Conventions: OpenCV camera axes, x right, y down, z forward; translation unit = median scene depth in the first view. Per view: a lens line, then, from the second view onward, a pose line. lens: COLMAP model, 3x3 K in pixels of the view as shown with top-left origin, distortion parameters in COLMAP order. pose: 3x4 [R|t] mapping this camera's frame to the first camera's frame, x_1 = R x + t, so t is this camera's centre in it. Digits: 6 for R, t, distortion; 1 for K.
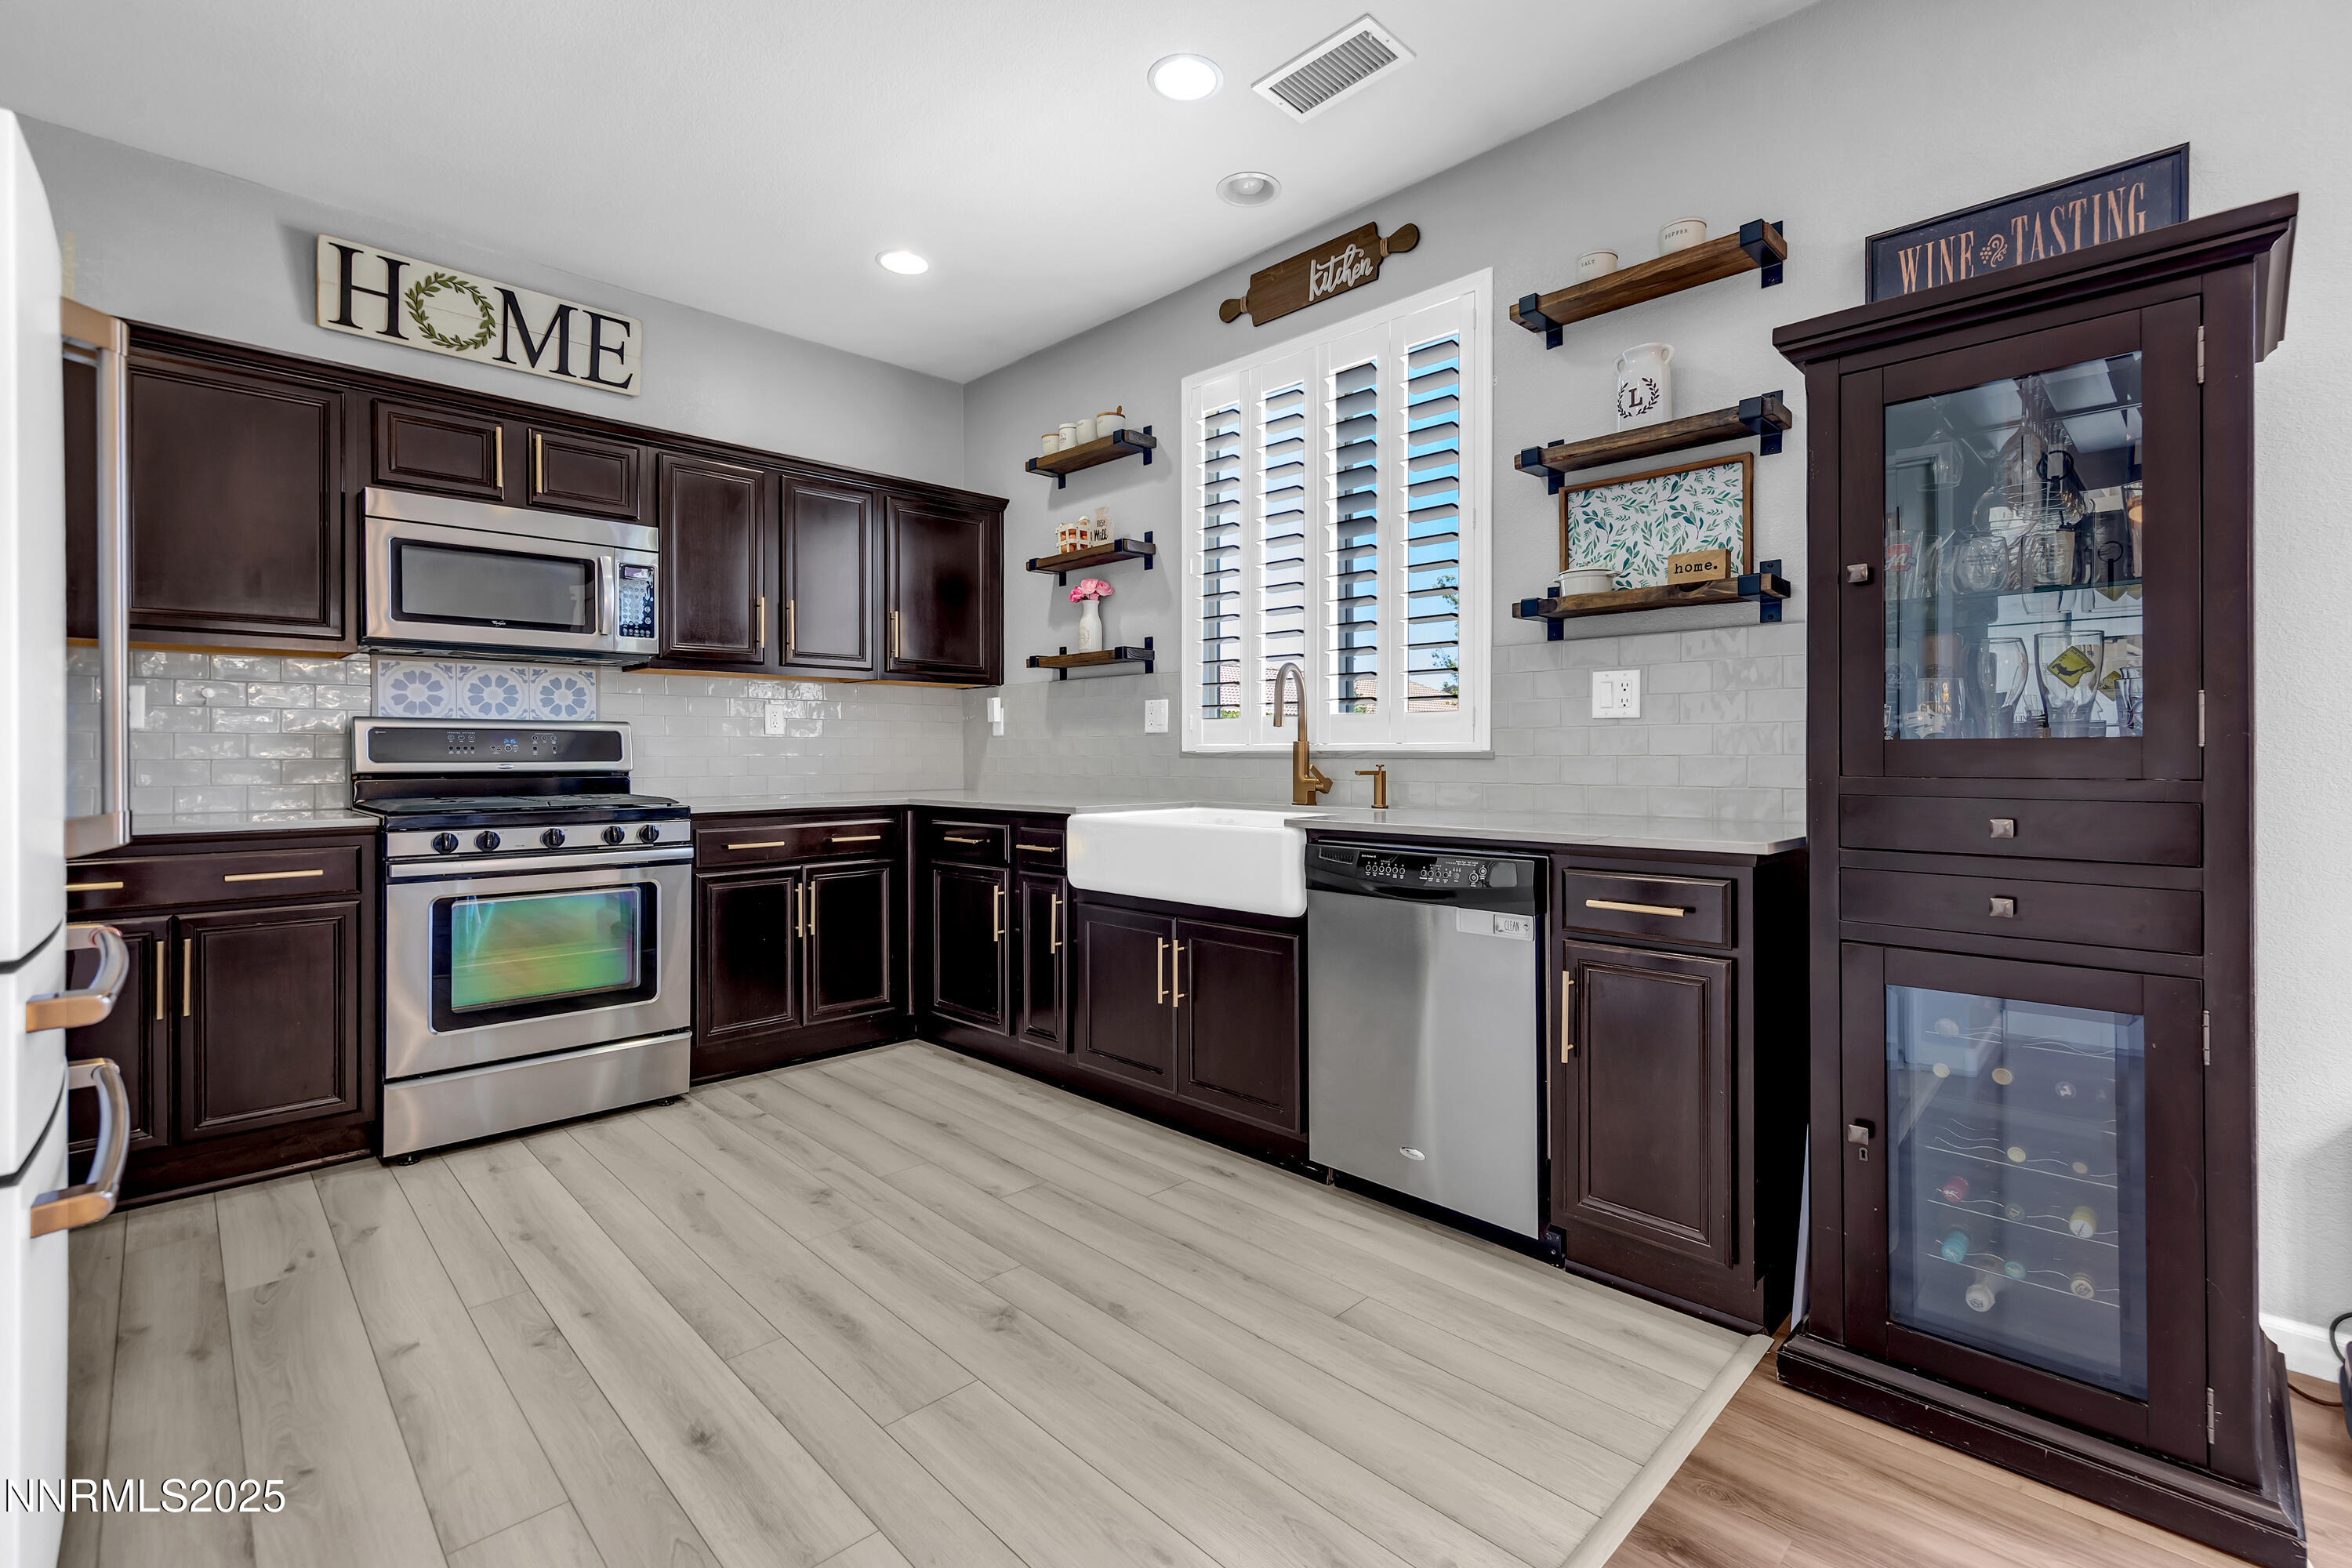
lens RADIAL K [[1047.7, 0, 1195.2], [0, 1047.7, 753.5], [0, 0, 1]] dist [0.002529, -0.000156]
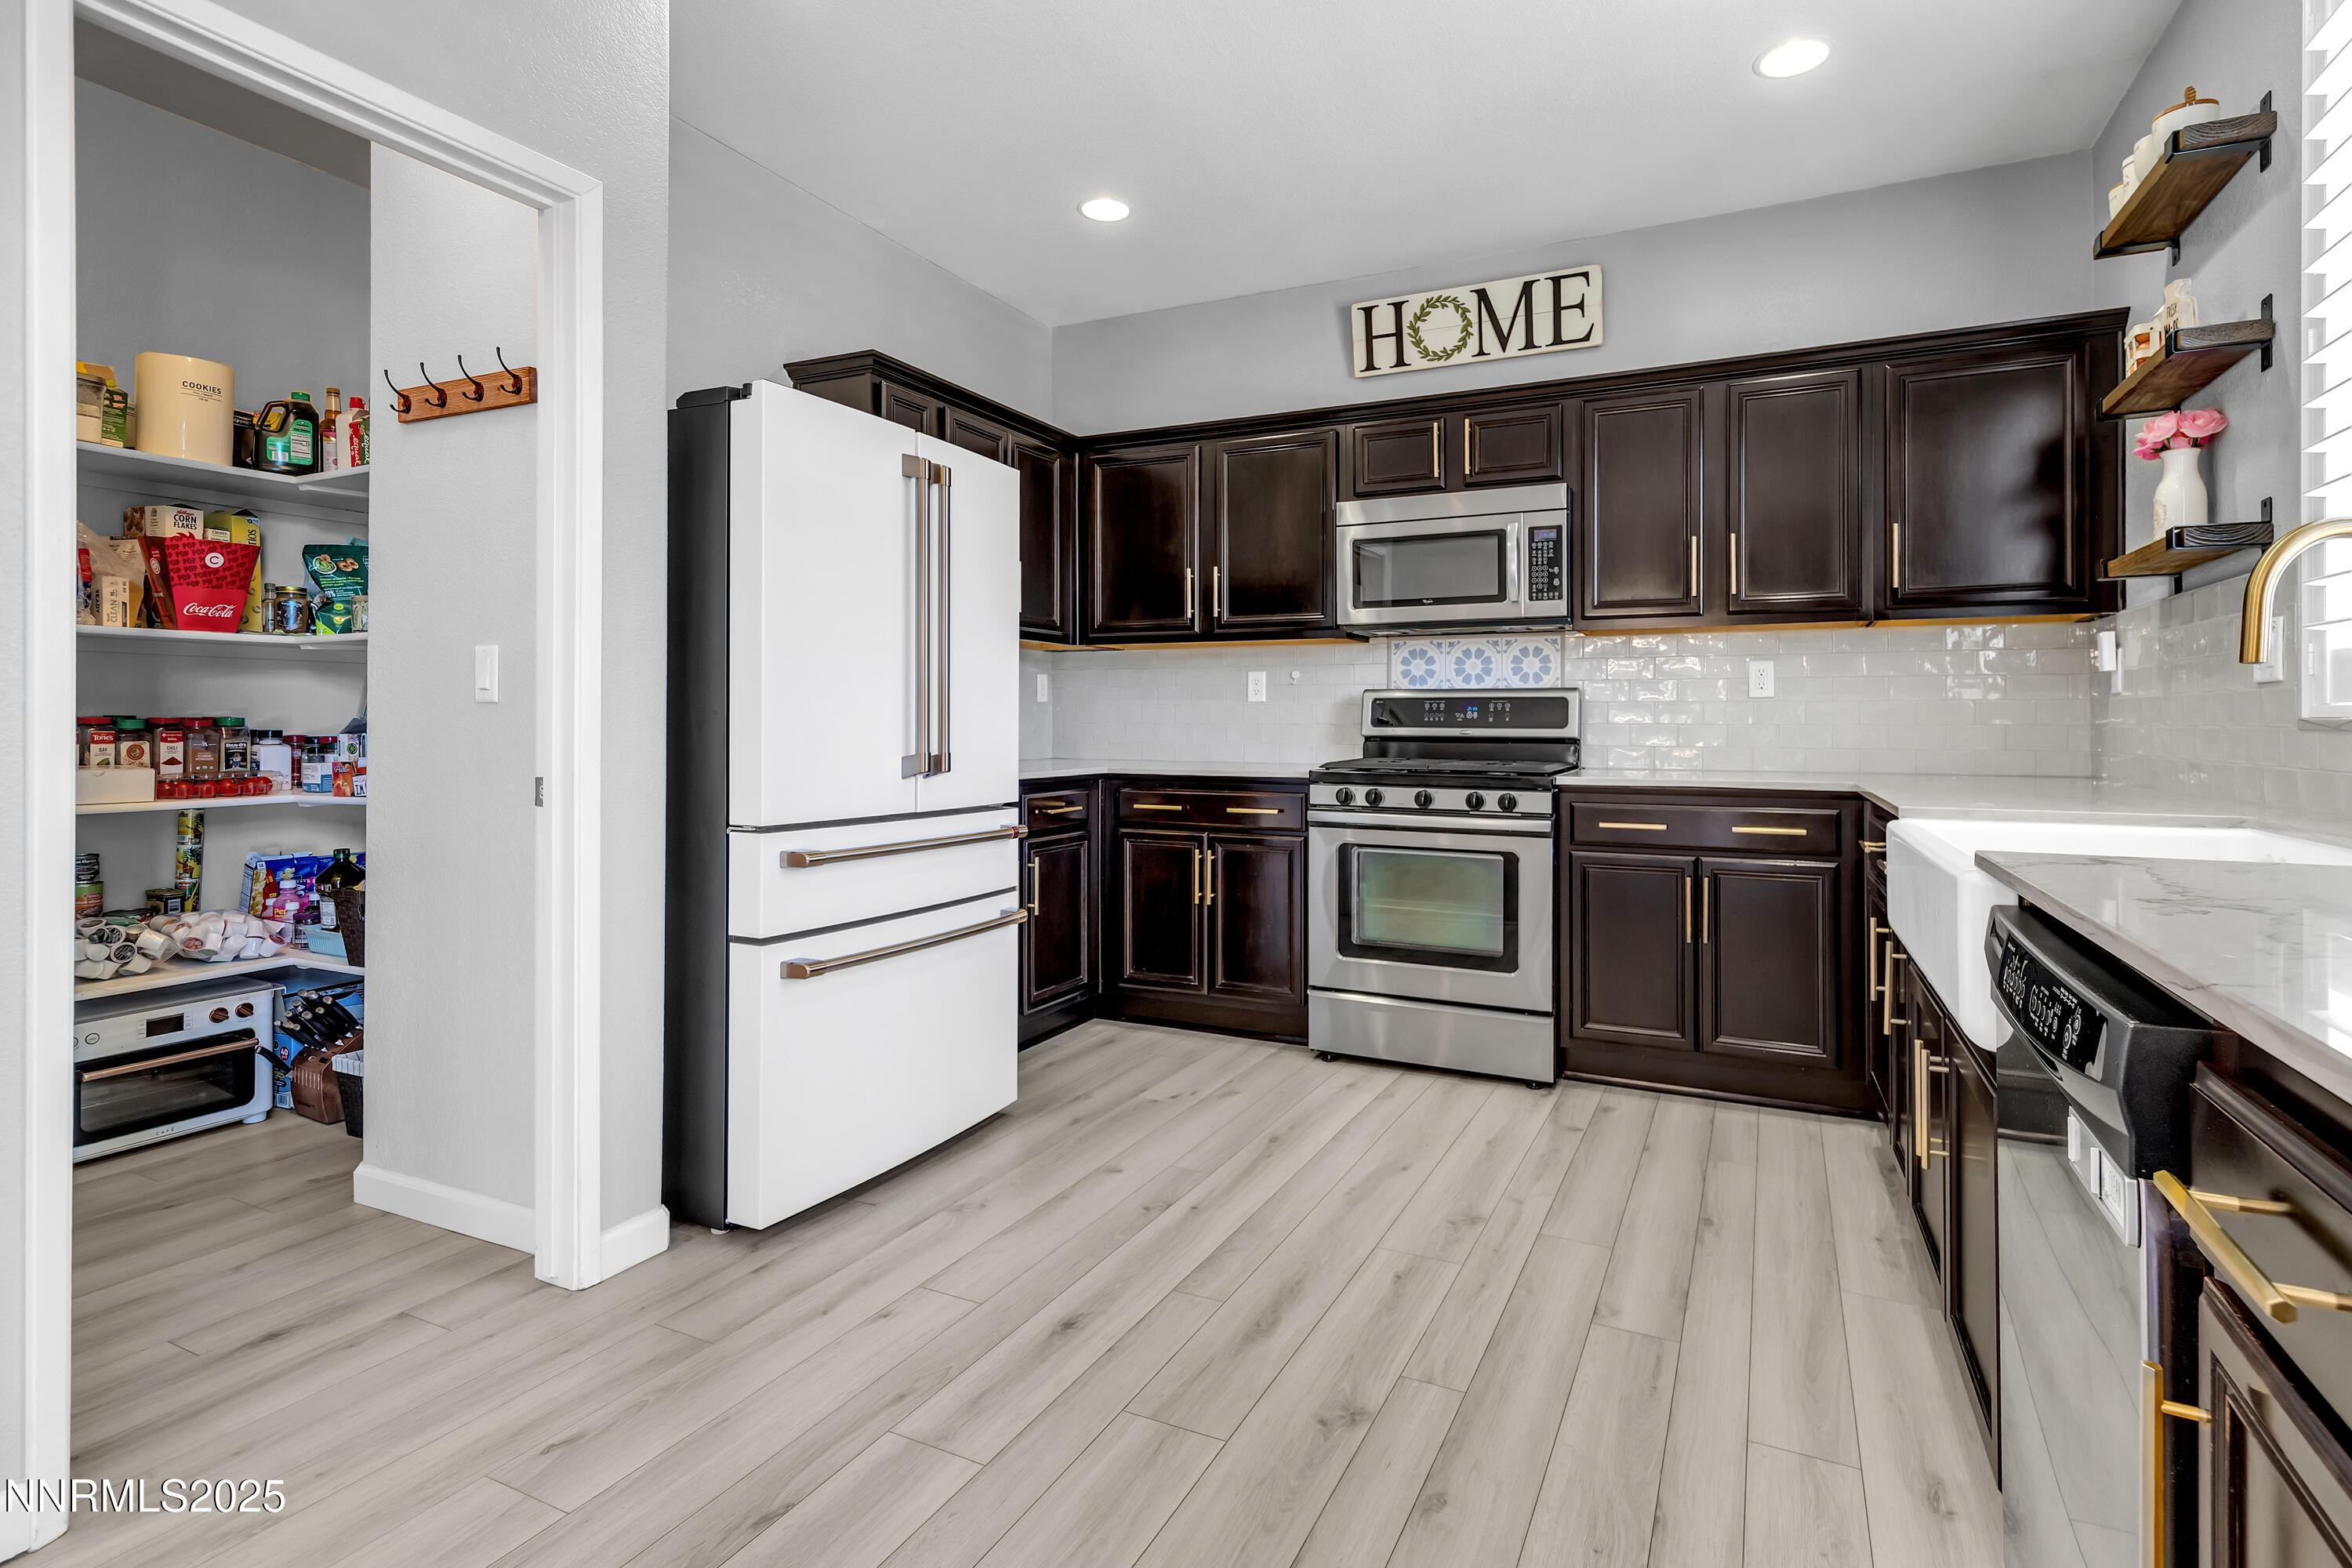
lens RADIAL K [[1145.1, 0, 1218.6], [0, 1145.1, 719.4], [0, 0, 1]] dist [0.003796, 0.000145]
pose [[0.334195, 0.000658, -0.942504, 0.391713], [-0.002661, 0.999996, -0.000246, 0.000197], [0.942500, 0.002591, 0.334196, 0.387294]]
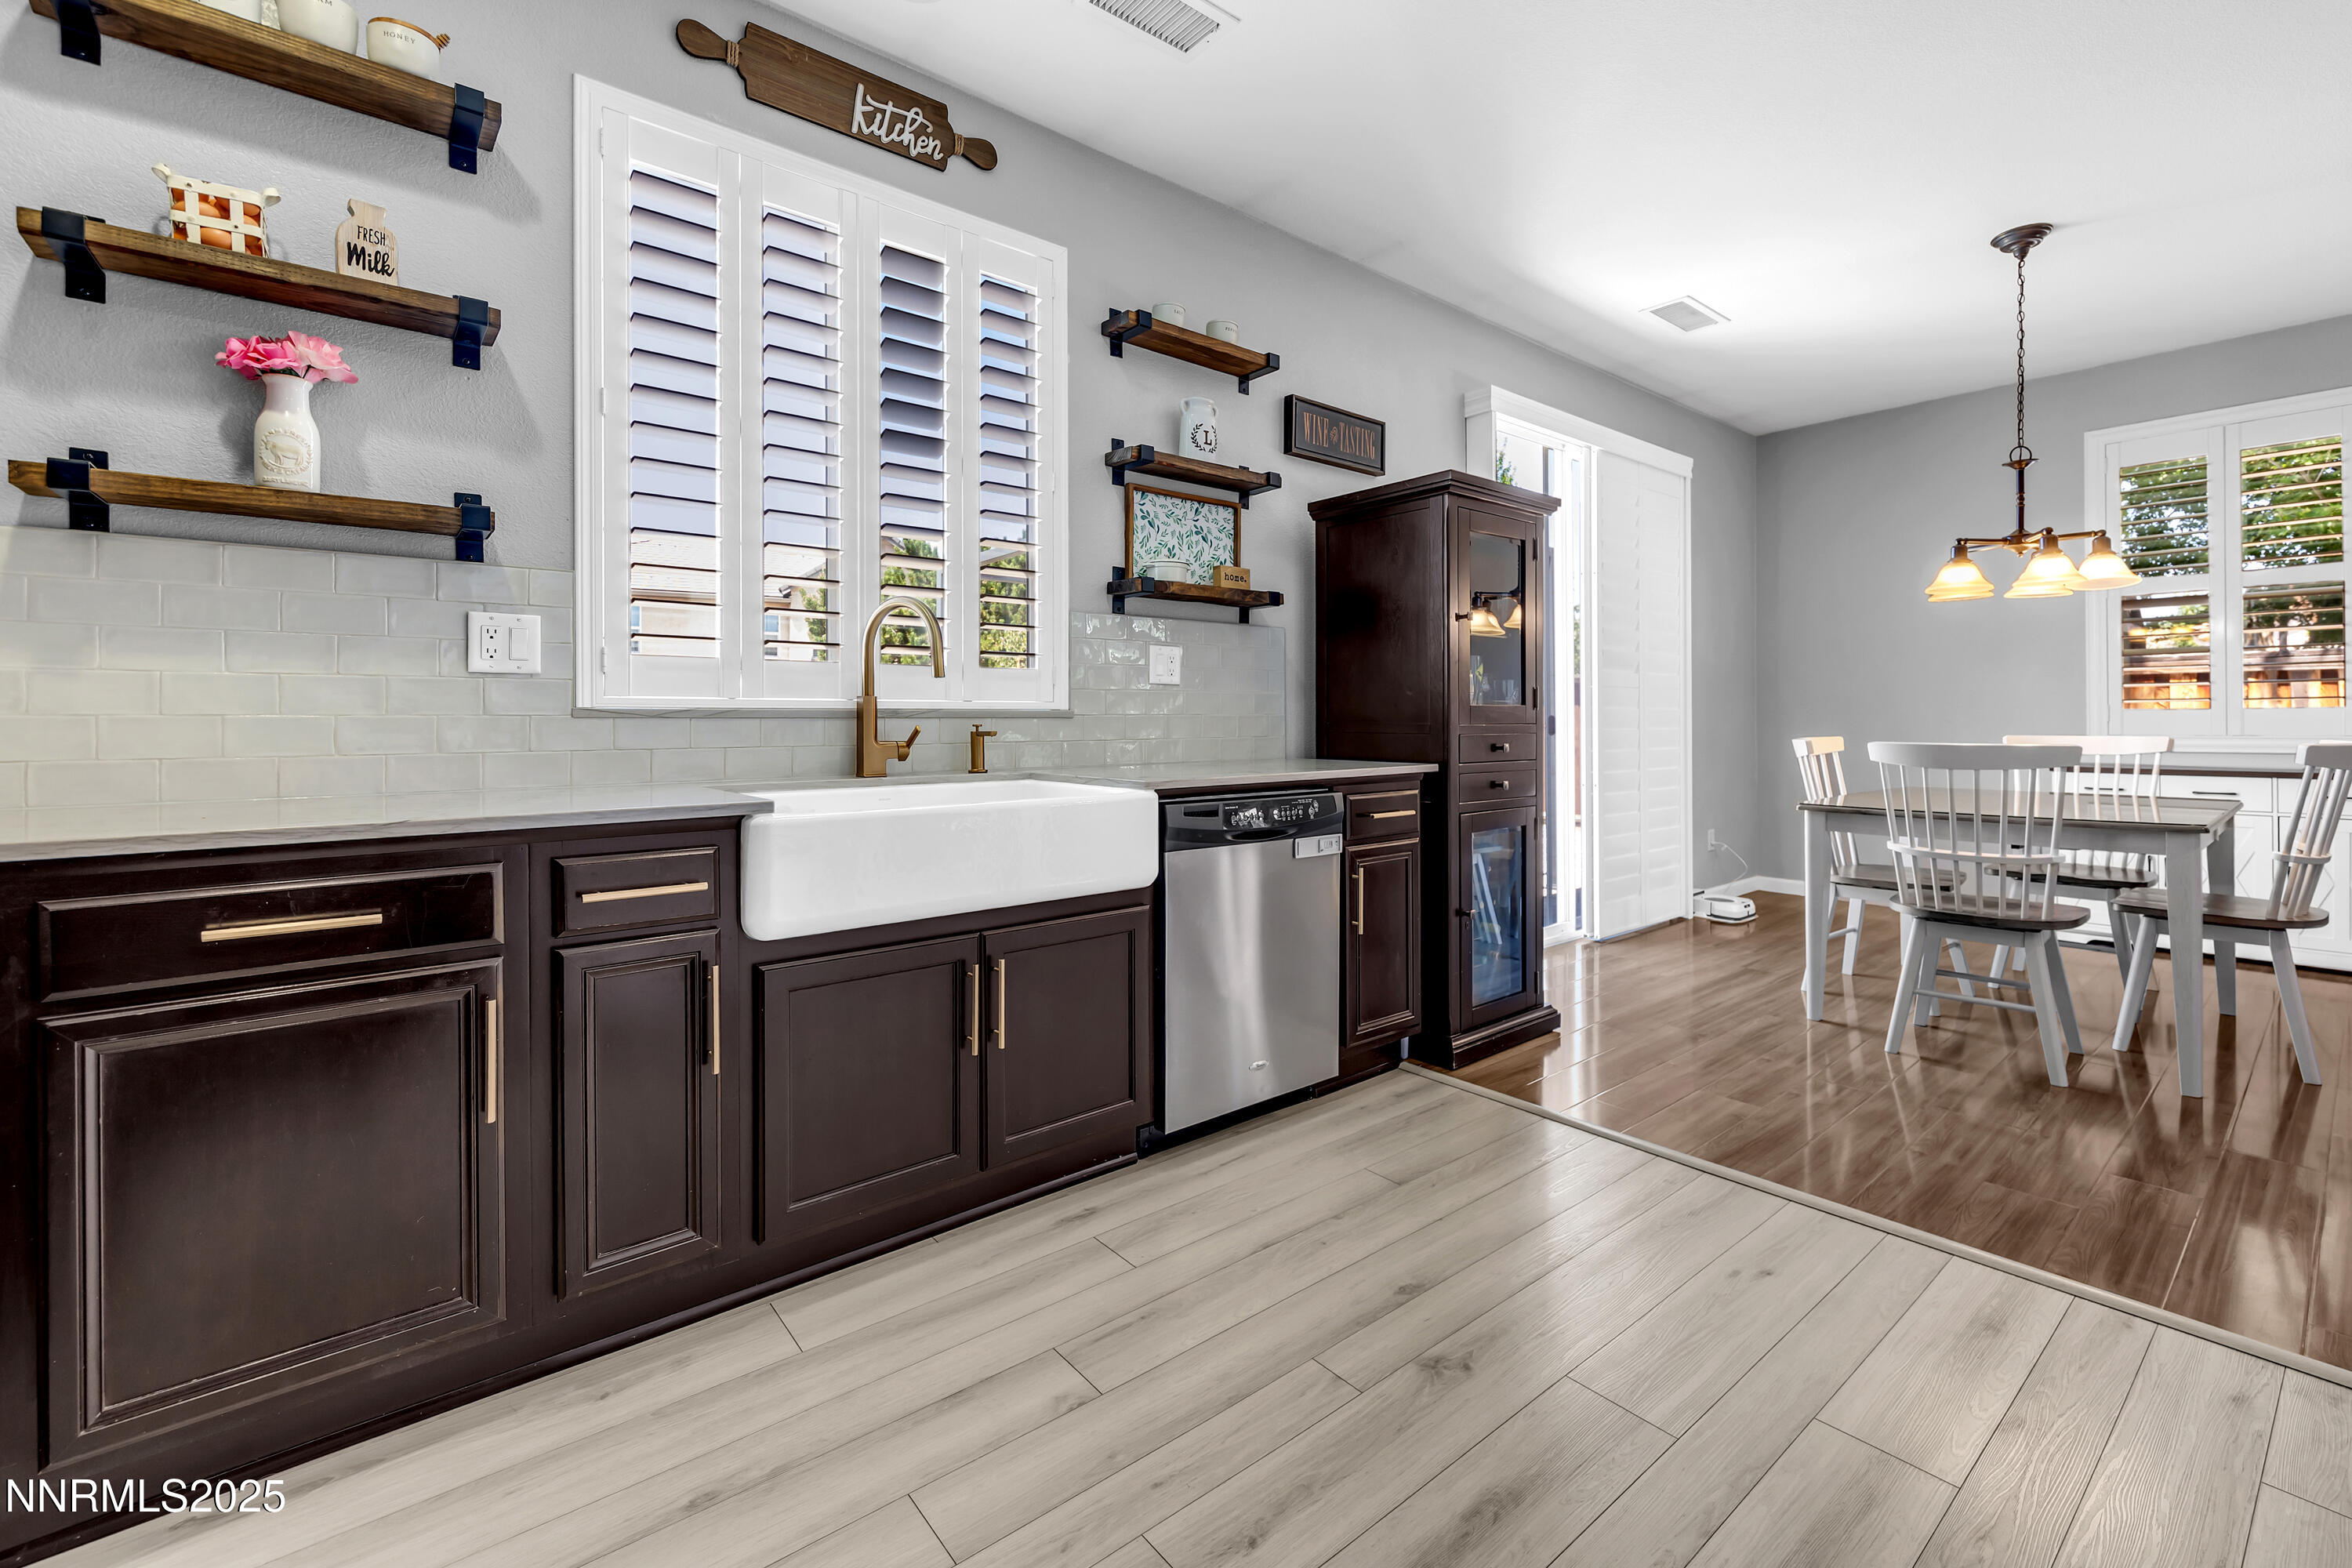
lens RADIAL K [[992.5, 0, 1210.6], [0, 992.5, 721.5], [0, 0, 1]] dist [-0.000035, -0.000285]
pose [[0.085217, -0.000501, 0.996362, -0.636767], [0.003149, 0.999995, 0.000234, 0.008546], [-0.996357, 0.003117, 0.085218, 0.708954]]
